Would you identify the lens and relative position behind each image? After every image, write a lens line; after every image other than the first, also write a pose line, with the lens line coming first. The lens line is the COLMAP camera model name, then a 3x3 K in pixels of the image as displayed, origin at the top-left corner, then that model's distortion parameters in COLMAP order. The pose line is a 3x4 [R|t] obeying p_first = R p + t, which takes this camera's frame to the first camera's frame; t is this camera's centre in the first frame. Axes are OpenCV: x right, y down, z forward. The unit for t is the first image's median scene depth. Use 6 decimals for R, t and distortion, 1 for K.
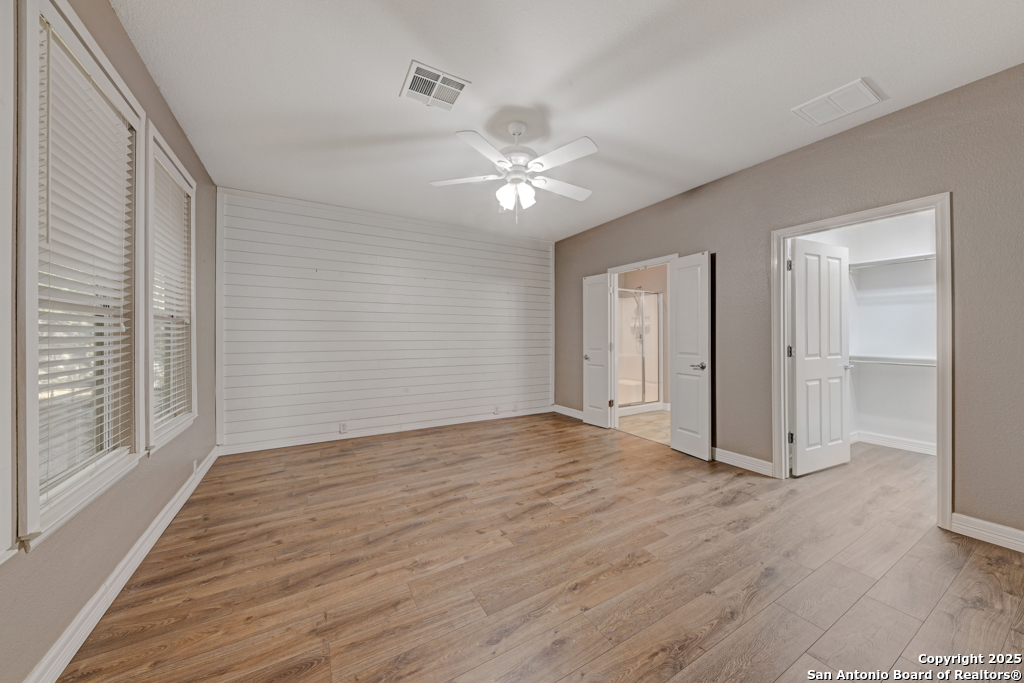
lens RADIAL K [[356.3, 0, 513.3], [0, 356.3, 336.5], [0, 0, 1]] dist [0.005635, -0.003081]
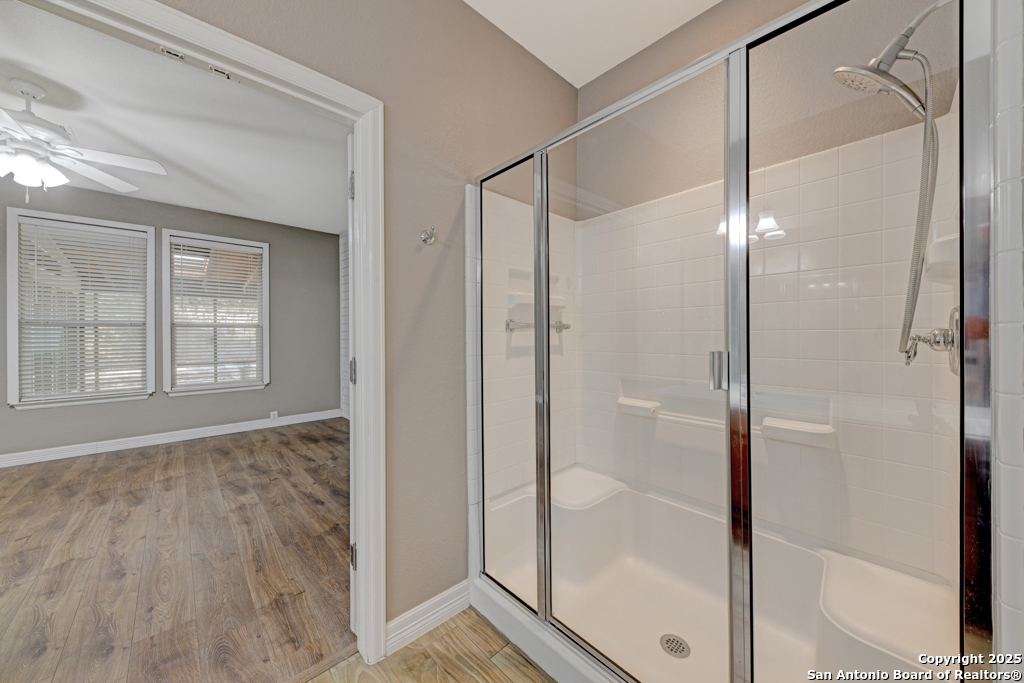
lens RADIAL K [[356.3, 0, 516.4], [0, 356.3, 332.5], [0, 0, 1]] dist [0.005635, -0.003081]
pose [[0.232199, -0.001756, -0.972667, 1.083508], [0.005527, 0.999985, -0.000486, -0.012176], [0.972653, -0.005263, 0.232205, 1.899353]]
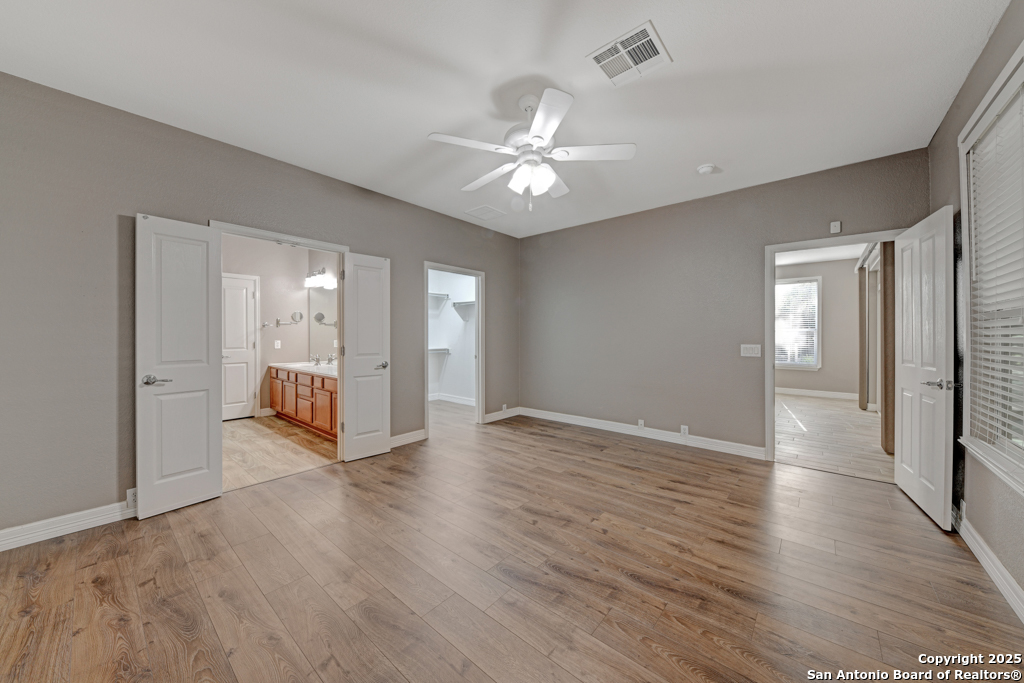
lens RADIAL K [[356.3, 0, 516.5], [0, 356.3, 336.2], [0, 0, 1]] dist [0.005635, -0.003081]
pose [[-0.339720, -0.001908, 0.940525, -0.801214], [0.001180, 0.999996, 0.002455, -0.007105], [-0.940526, 0.001944, -0.339716, 1.318211]]
